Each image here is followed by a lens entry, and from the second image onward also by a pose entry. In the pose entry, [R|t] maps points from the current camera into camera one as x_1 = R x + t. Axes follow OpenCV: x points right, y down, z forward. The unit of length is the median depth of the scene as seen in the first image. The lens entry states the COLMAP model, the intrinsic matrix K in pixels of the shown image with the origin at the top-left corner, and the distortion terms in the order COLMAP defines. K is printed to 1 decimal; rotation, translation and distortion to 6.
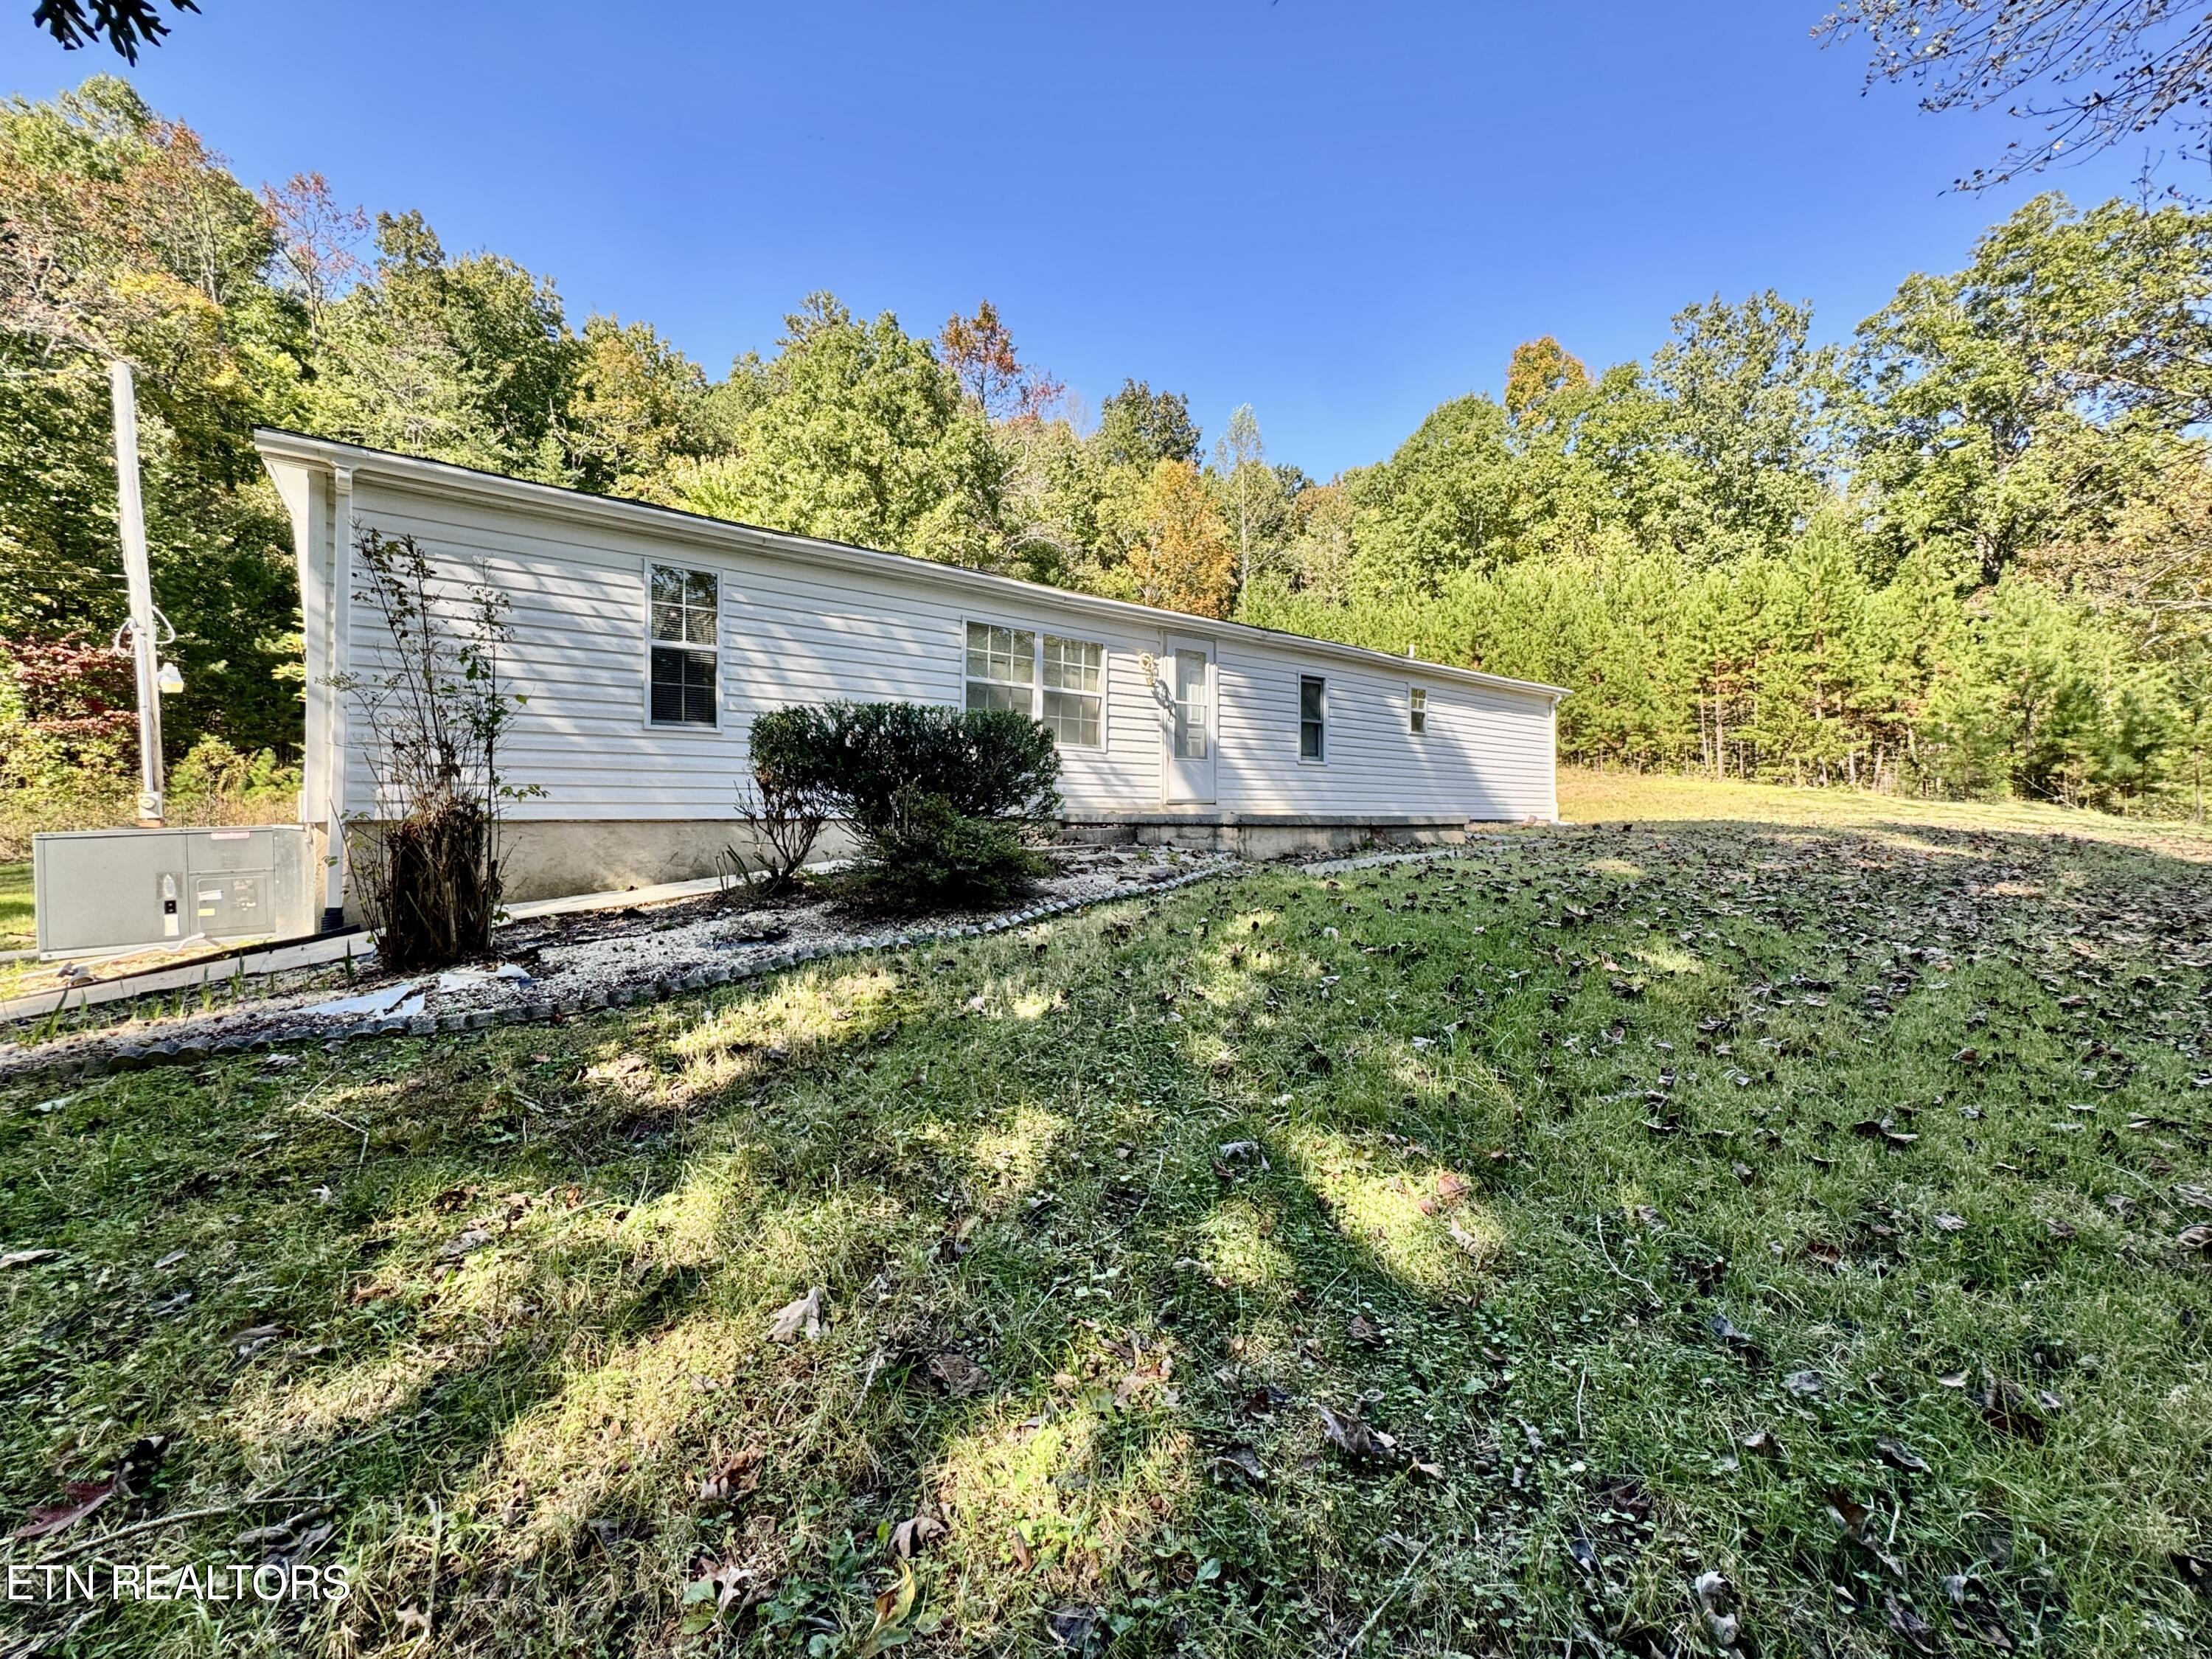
lens RADIAL K [[927.0, 0, 1106.0], [0, 927.0, 829.5], [0, 0, 1]] dist [-0.000840, 0.000245]
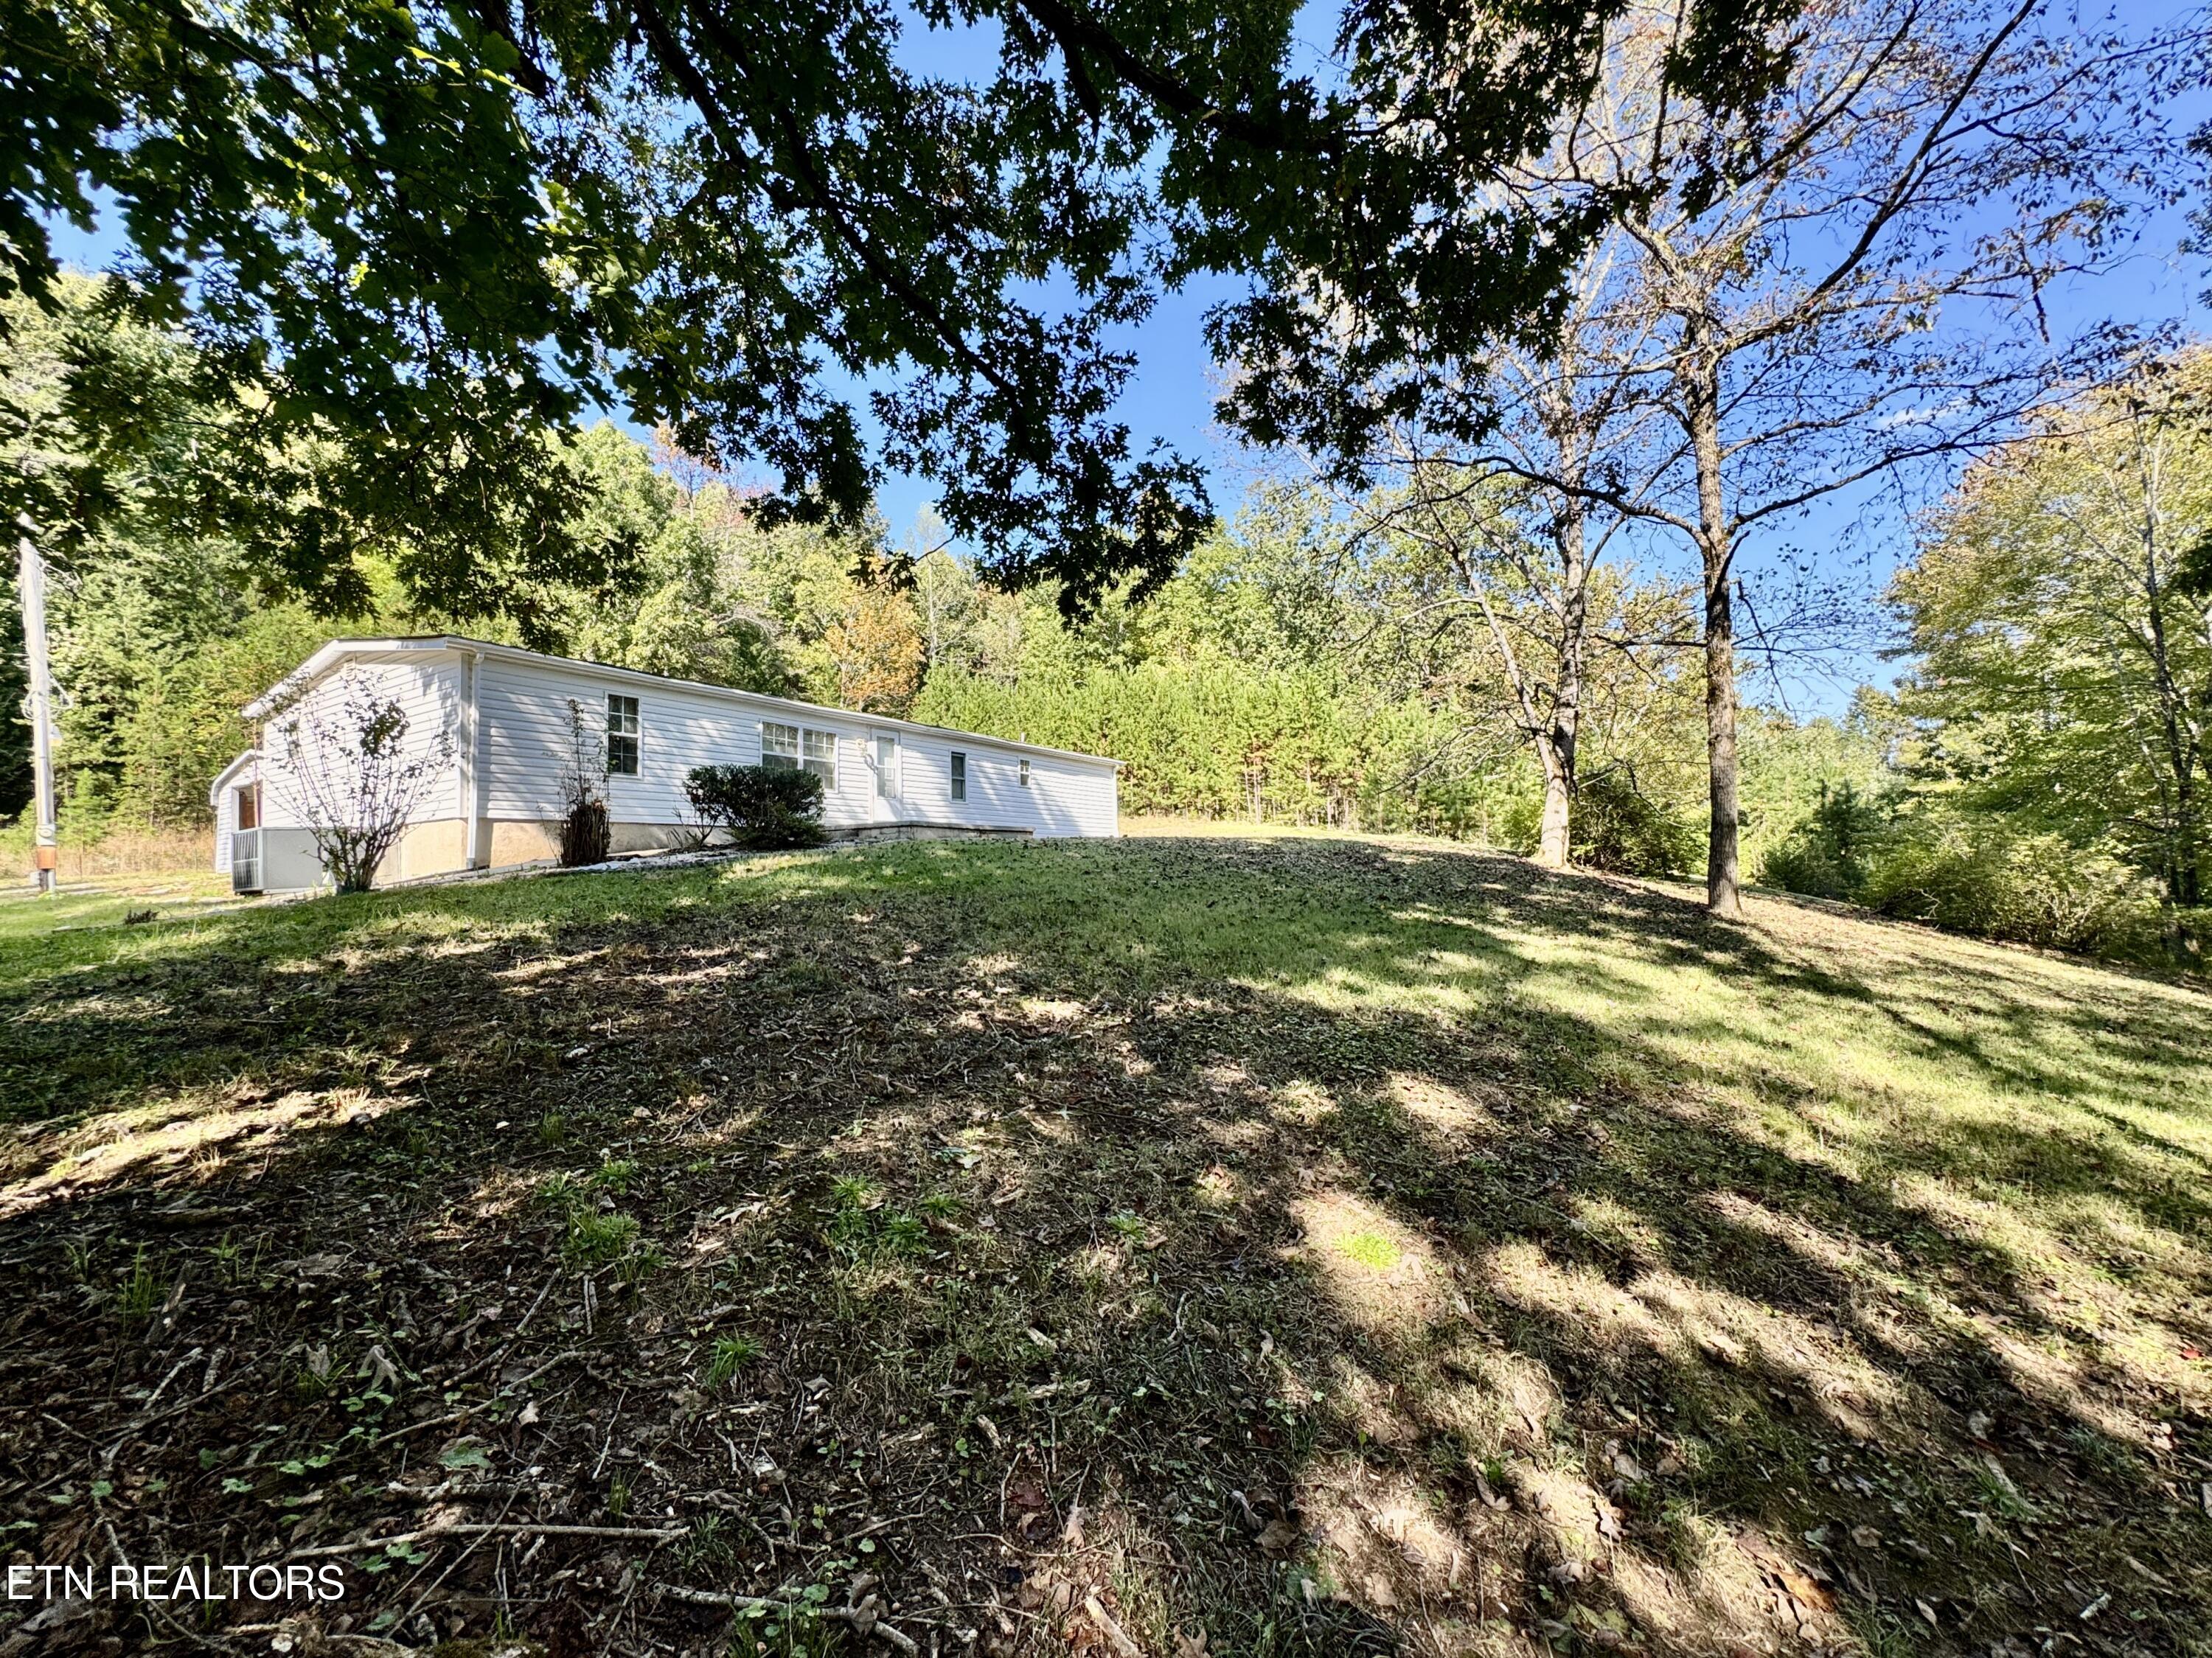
lens RADIAL K [[899.1, 0, 1106.0], [0, 899.1, 829.0], [0, 0, 1]] dist [-0.001223, -0.000005]
pose [[0.945845, -0.008014, 0.324519, -0.021639], [0.029364, 0.997709, -0.060946, 0.030807], [-0.323287, 0.067175, 0.943914, -0.233665]]
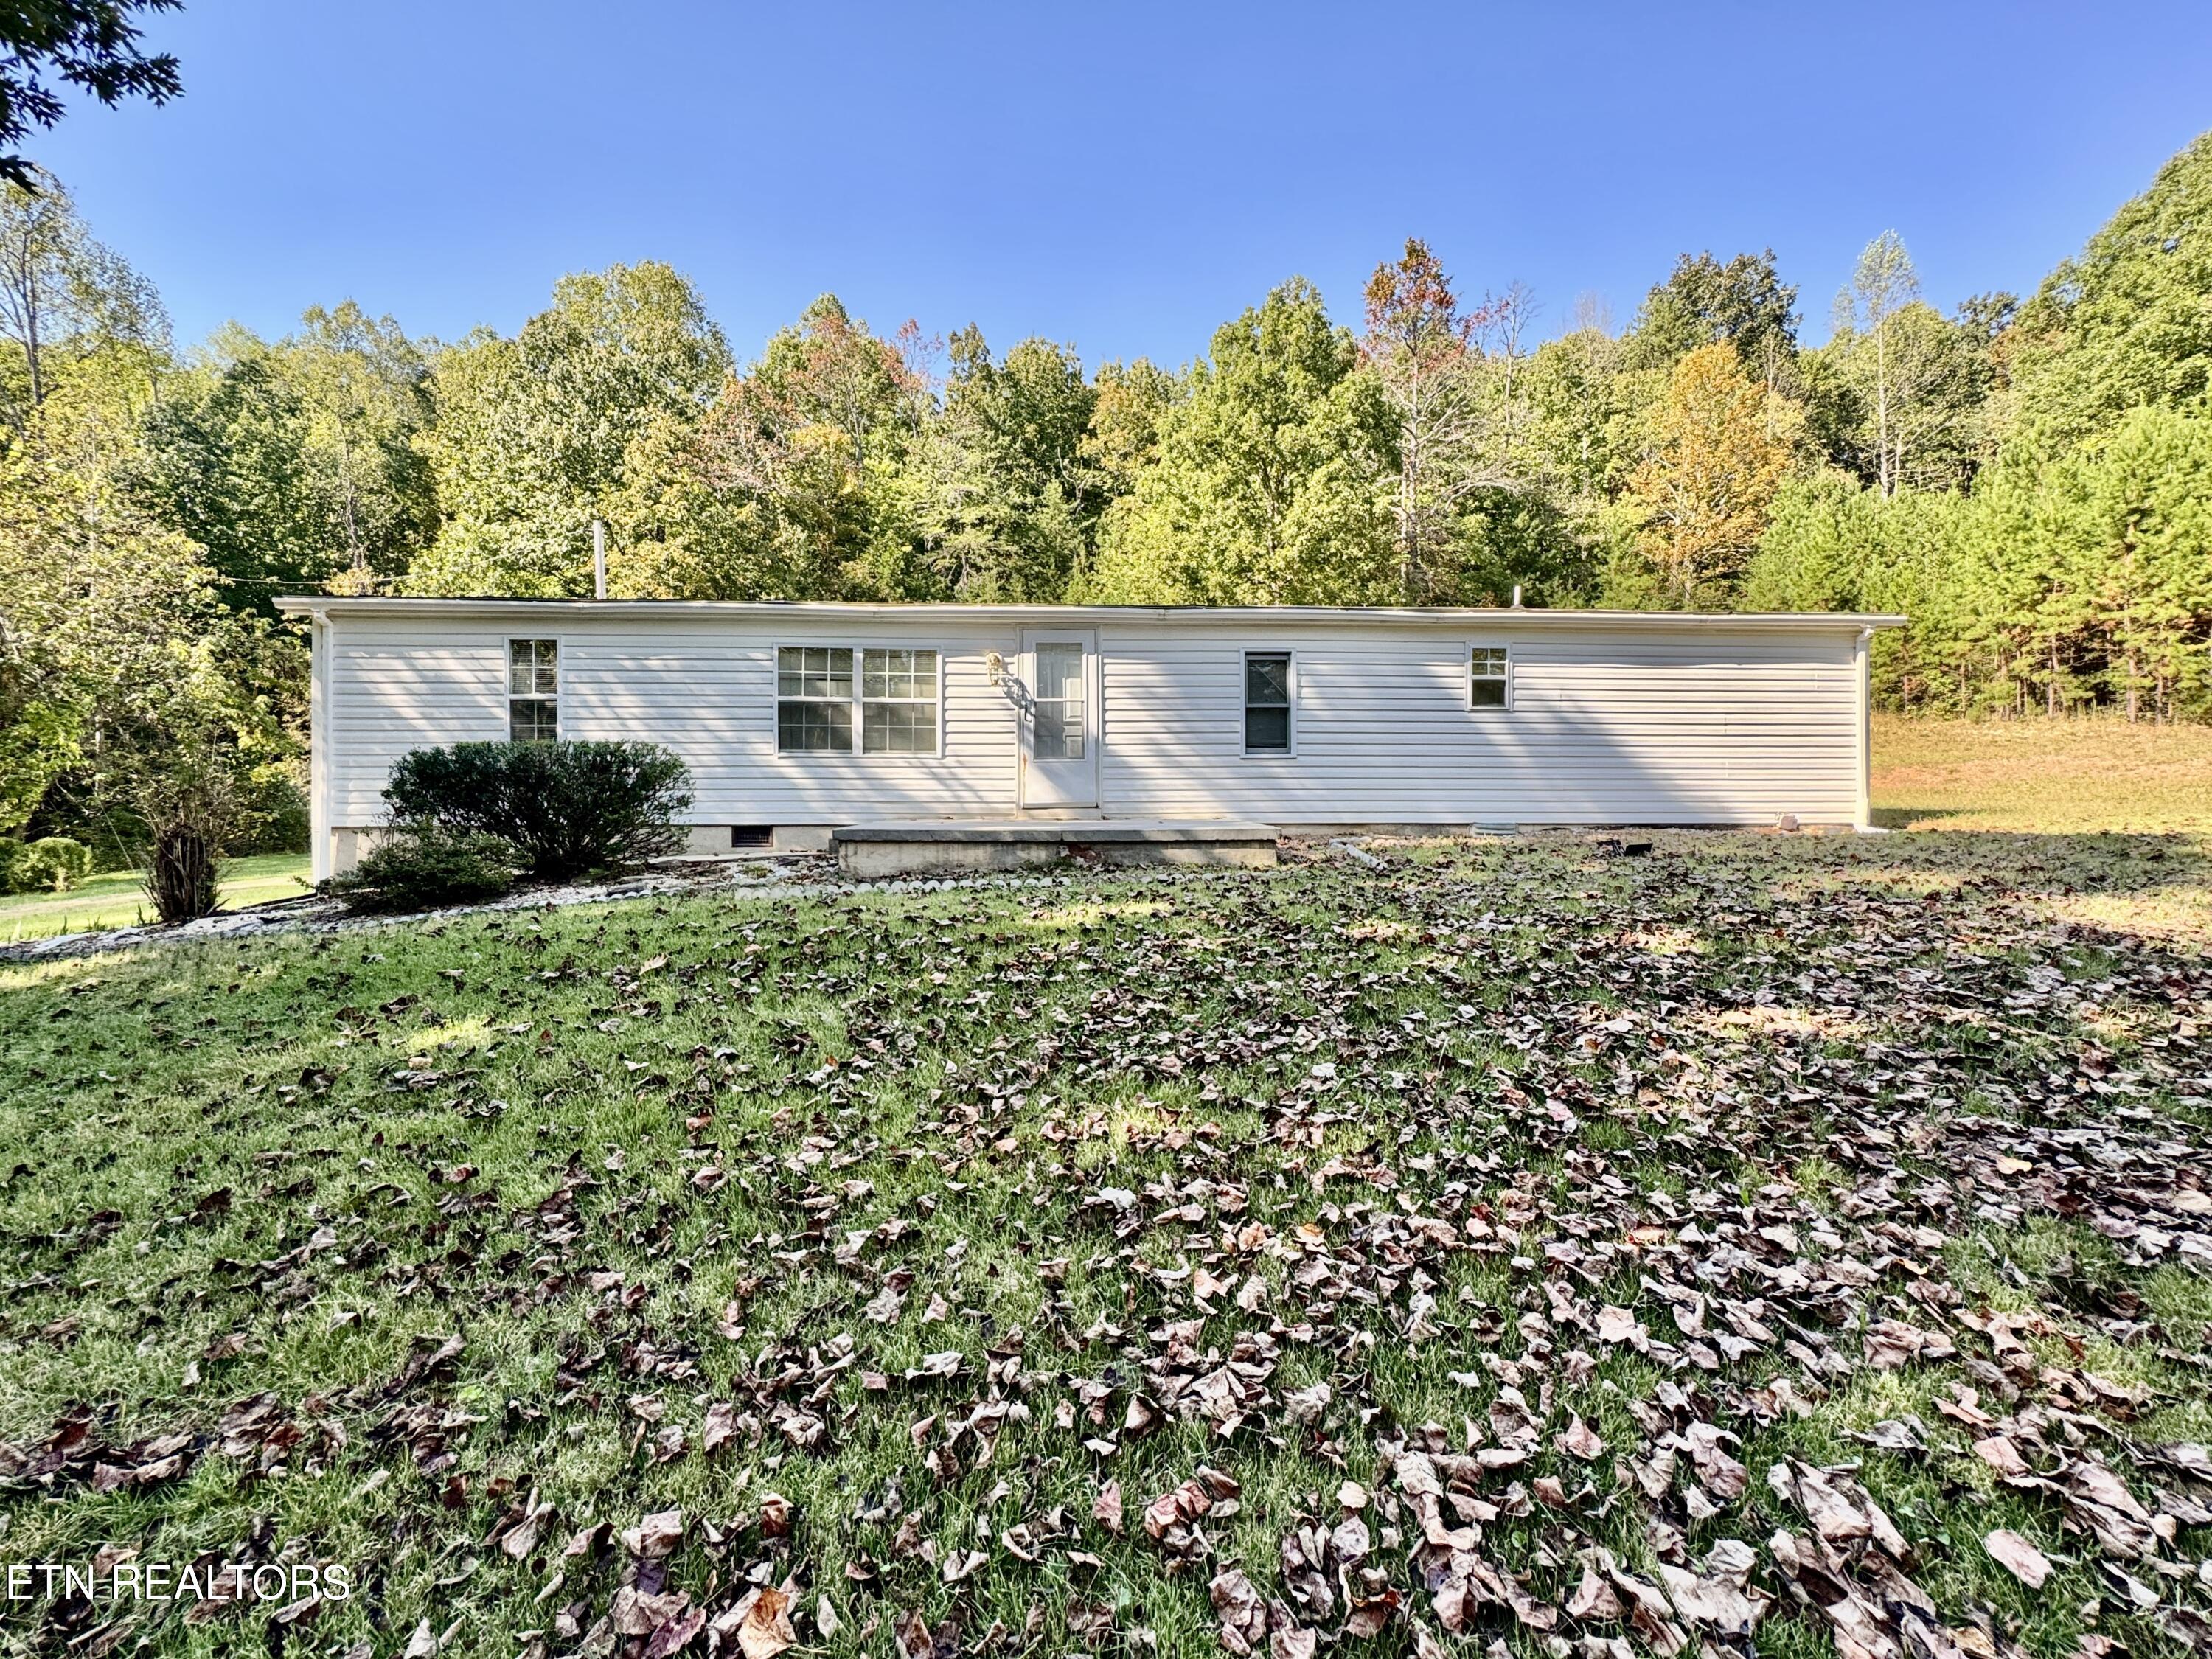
lens RADIAL K [[929.4, 0, 1055.8], [0, 929.4, 806.6], [0, 0, 1]] dist [-0.000375, -0.000115]
pose [[0.803455, 0.005093, -0.595344, 0.196941], [-0.005545, 0.999984, 0.001071, -0.009371], [0.595340, 0.002441, 0.803470, 0.077323]]
